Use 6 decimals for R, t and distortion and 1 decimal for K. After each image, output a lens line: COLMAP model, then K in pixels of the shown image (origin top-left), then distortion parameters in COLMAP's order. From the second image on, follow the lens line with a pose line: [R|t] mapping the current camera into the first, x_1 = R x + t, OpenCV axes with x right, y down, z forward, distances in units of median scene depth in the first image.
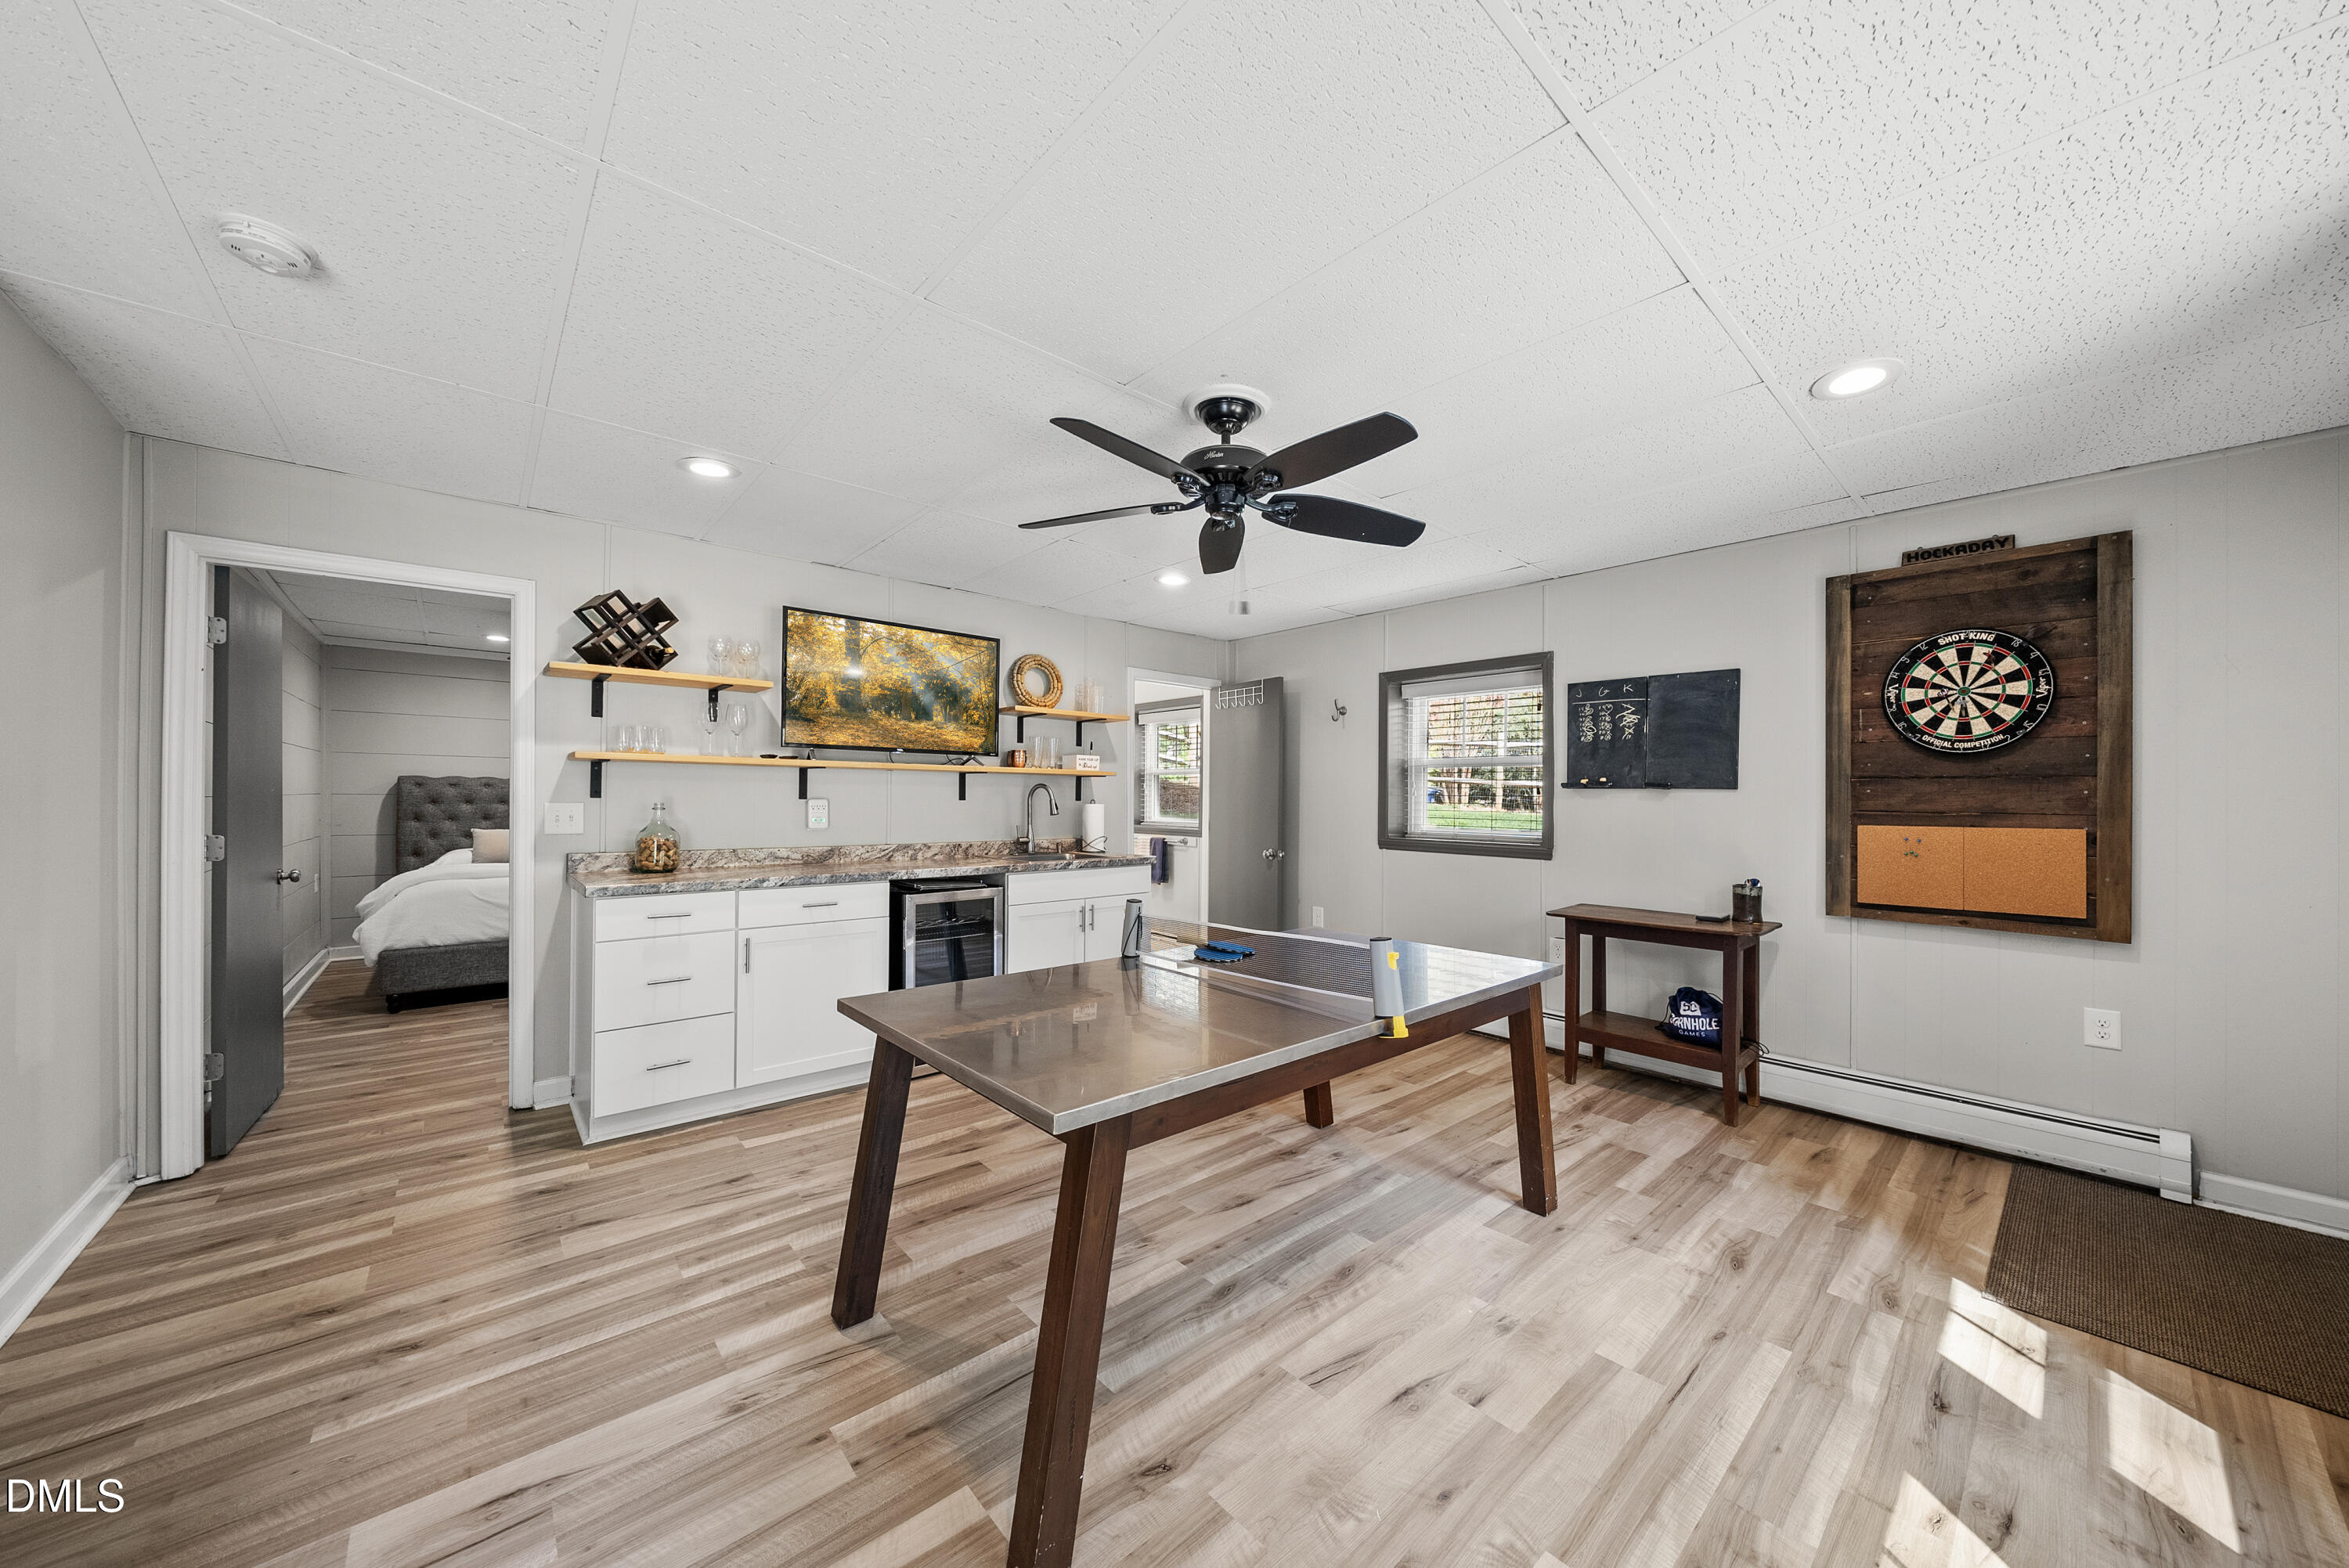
lens RADIAL K [[810.1, 0, 1169.1], [0, 810.1, 792.7], [0, 0, 1]] dist [-0.001893, -0.000051]
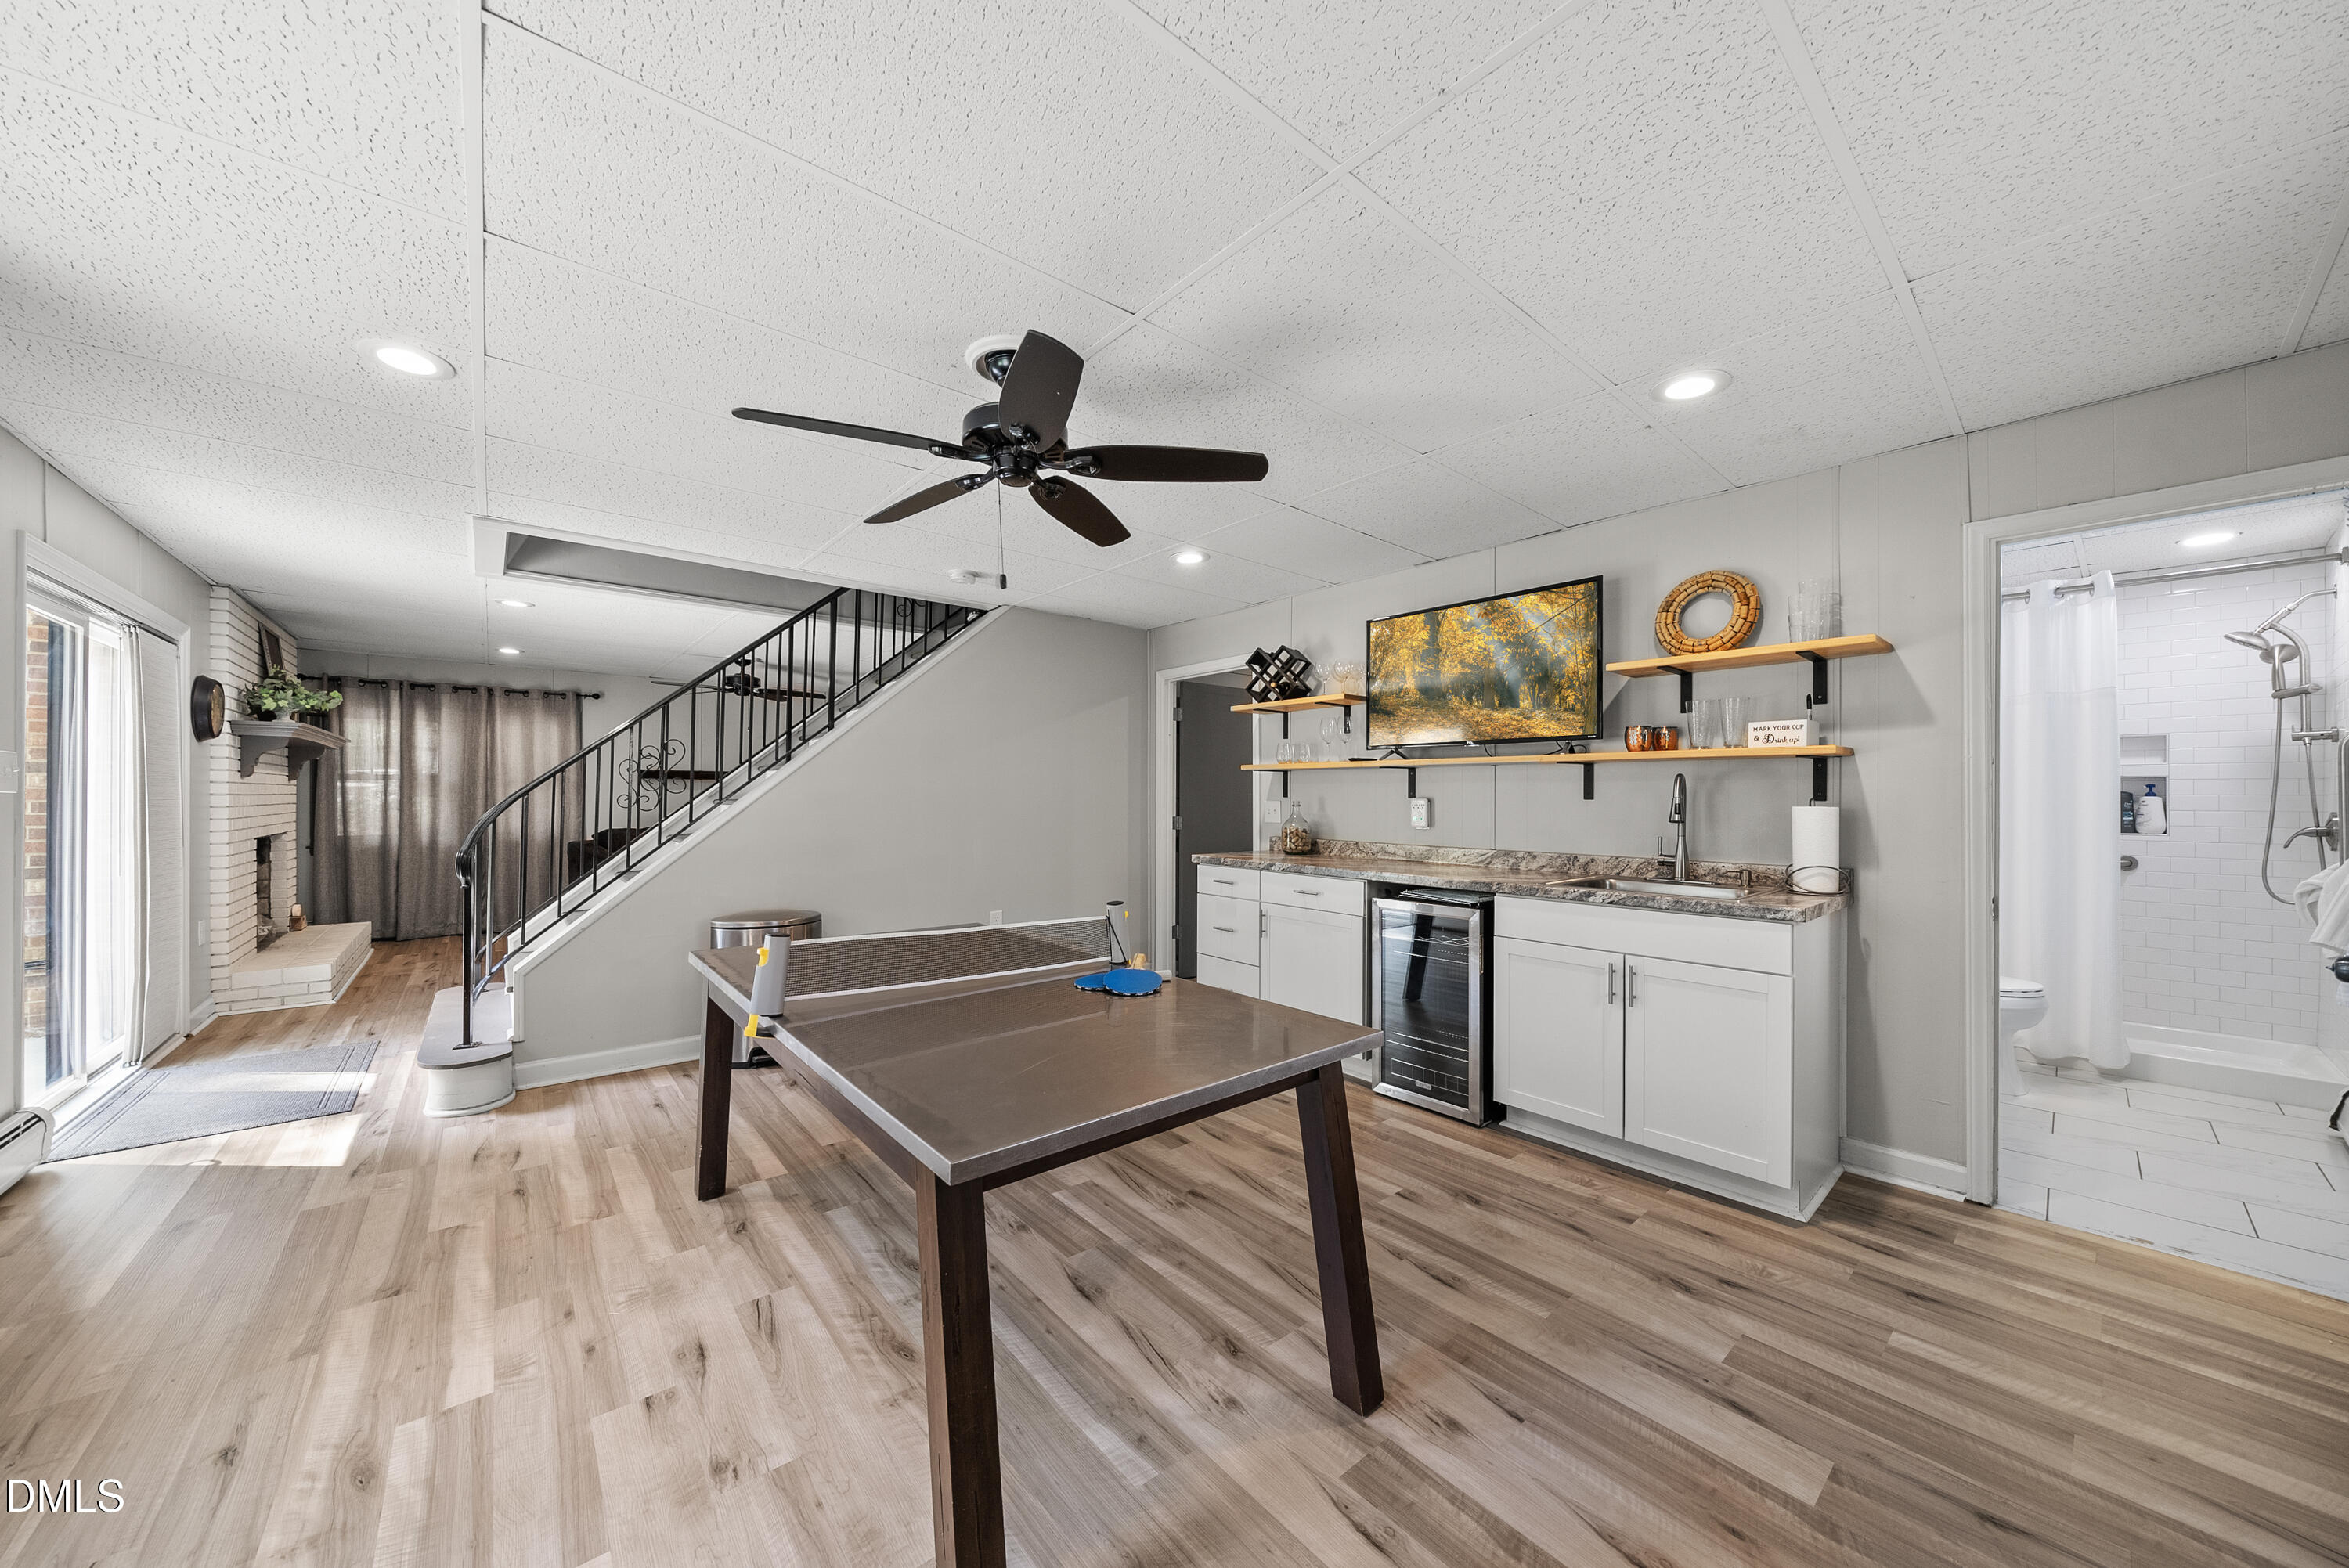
lens RADIAL K [[810.1, 0, 1169.1], [0, 810.1, 792.7], [0, 0, 1]] dist [-0.001893, -0.000051]
pose [[-0.023920, -0.011647, -0.999646, 0.825719], [0.005525, 0.999915, -0.011783, 0.015928], [0.999699, -0.005805, -0.023854, 1.009851]]
